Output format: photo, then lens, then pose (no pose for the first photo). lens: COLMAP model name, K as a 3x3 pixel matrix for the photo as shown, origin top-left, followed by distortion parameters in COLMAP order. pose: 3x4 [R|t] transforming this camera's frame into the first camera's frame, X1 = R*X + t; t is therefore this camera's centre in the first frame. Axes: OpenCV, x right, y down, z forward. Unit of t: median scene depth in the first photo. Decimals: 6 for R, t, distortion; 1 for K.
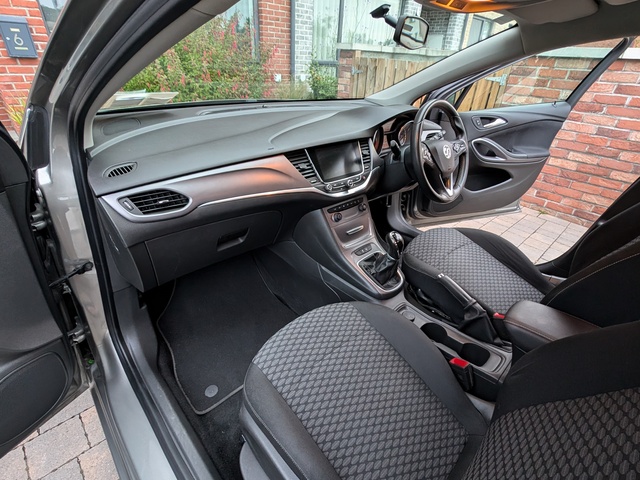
lens RADIAL K [[322.5, 0, 320.0], [0, 322.5, 240.0], [0, 0, 1]] dist [-0.001150, -0.000088]
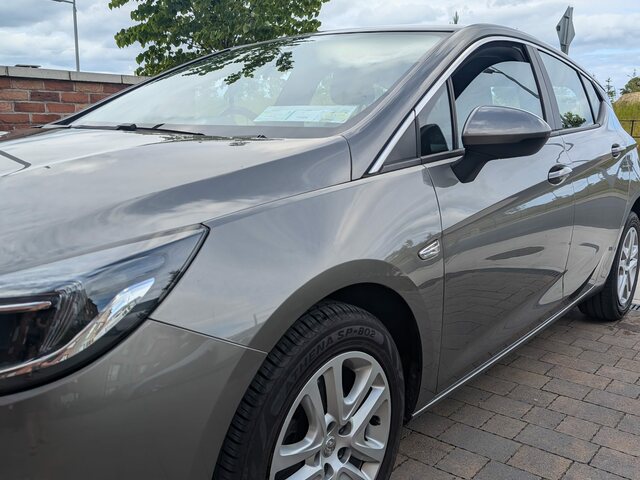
lens RADIAL K [[615.7, 0, 328.8], [0, 615.7, 241.4], [0, 0, 1]] dist [0.003250, 0.005193]
pose [[-0.146398, -0.236469, 0.960547, -0.677337], [0.480944, 0.831509, 0.278003, -0.153077], [-0.864442, 0.502669, -0.008003, 0.318346]]
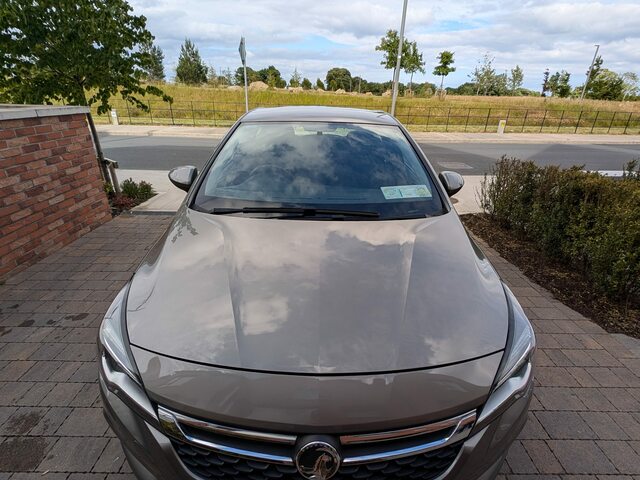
lens RADIAL K [[319.4, 0, 319.2], [0, 319.4, 243.3], [0, 0, 1]] dist [0.027025, -0.020535]
pose [[-0.733304, -0.339880, 0.588852, -0.403325], [0.295090, 0.621158, 0.726006, -0.486214], [-0.612525, 0.706148, -0.355203, 0.618134]]
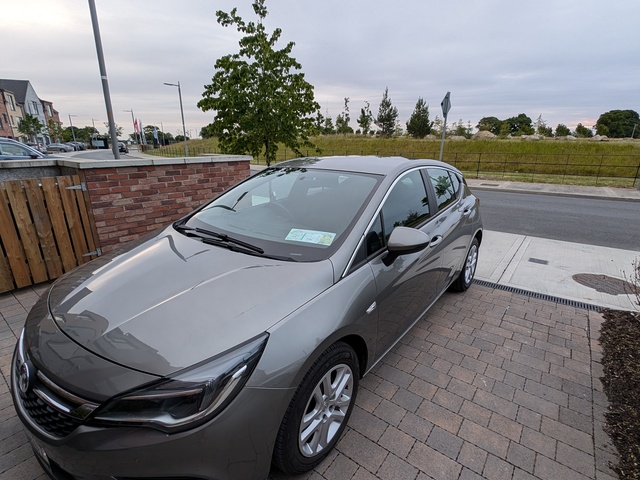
lens RADIAL K [[319.4, 0, 319.2], [0, 319.4, 243.3], [0, 0, 1]] dist [0.027025, -0.020535]
pose [[-0.148771, -0.338533, 0.929119, -0.669688], [0.494520, 0.788180, 0.366364, -0.289206], [-0.856339, 0.513973, 0.050153, 0.244937]]
